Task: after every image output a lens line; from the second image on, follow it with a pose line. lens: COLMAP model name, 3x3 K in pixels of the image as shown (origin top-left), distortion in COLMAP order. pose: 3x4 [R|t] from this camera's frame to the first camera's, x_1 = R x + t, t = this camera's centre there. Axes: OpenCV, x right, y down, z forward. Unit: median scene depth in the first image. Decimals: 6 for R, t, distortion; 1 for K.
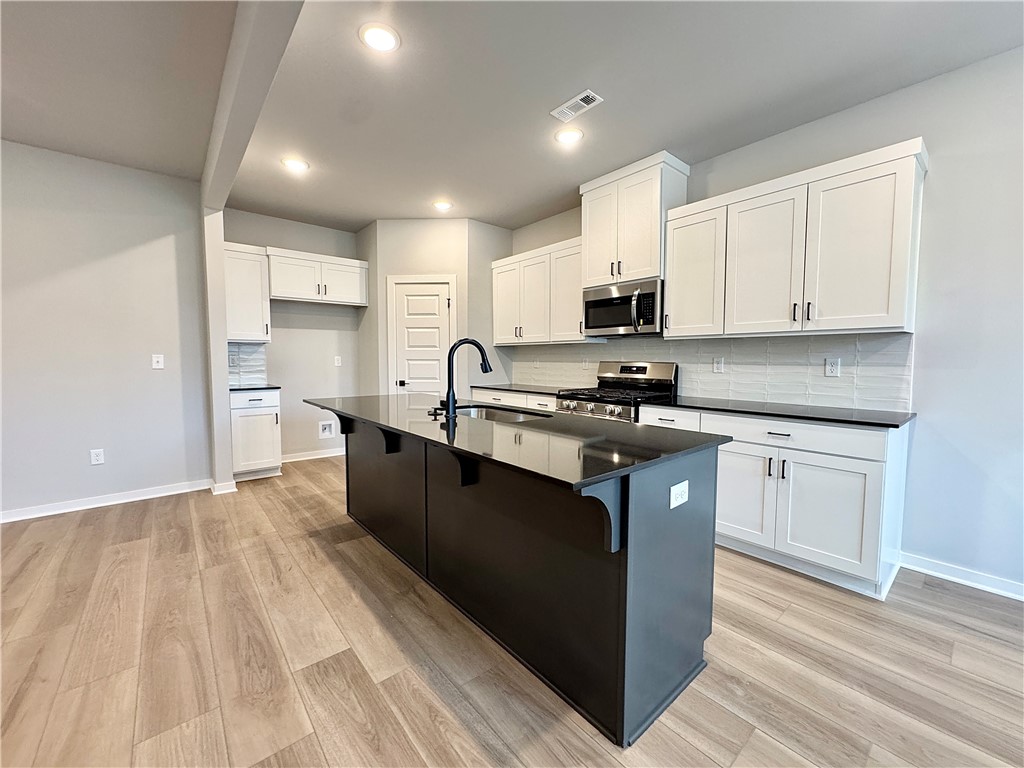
lens RADIAL K [[409.1, 0, 512.0], [0, 409.1, 384.0], [0, 0, 1]] dist [-0.003719, 0.000082]
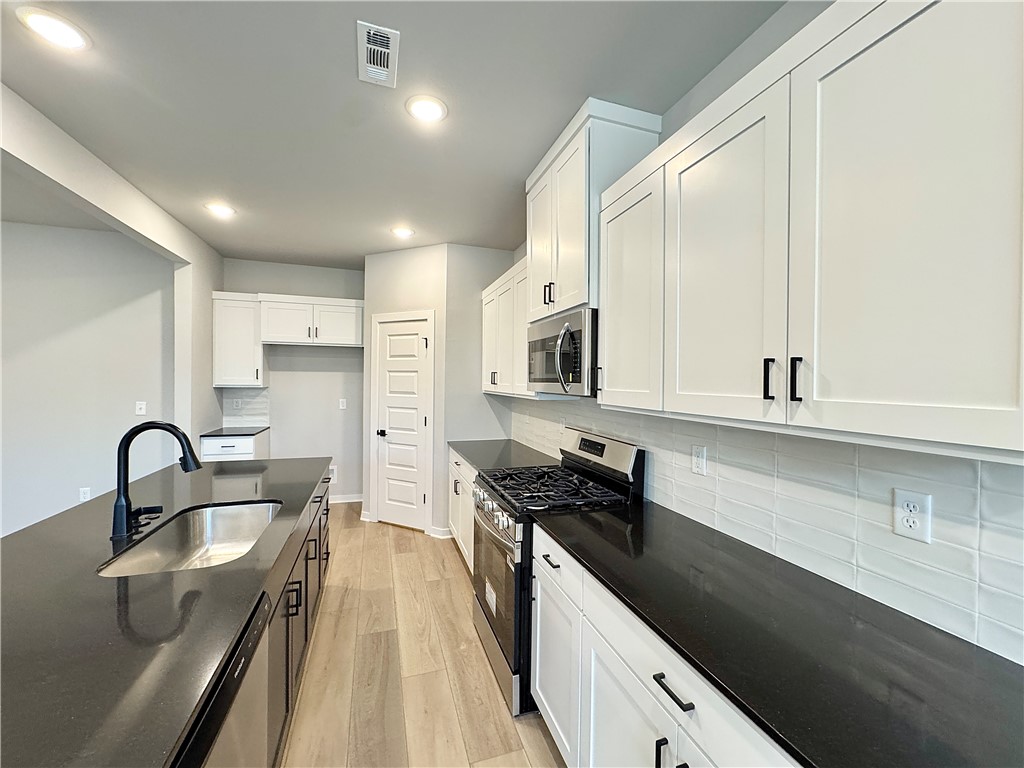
lens RADIAL K [[409.1, 0, 512.0], [0, 409.1, 384.0], [0, 0, 1]] dist [-0.003719, 0.000082]
pose [[0.928131, 0.014156, -0.371983, 0.467127], [-0.034854, 0.998191, -0.048979, -0.109016], [0.370617, 0.058424, 0.926946, 0.397677]]
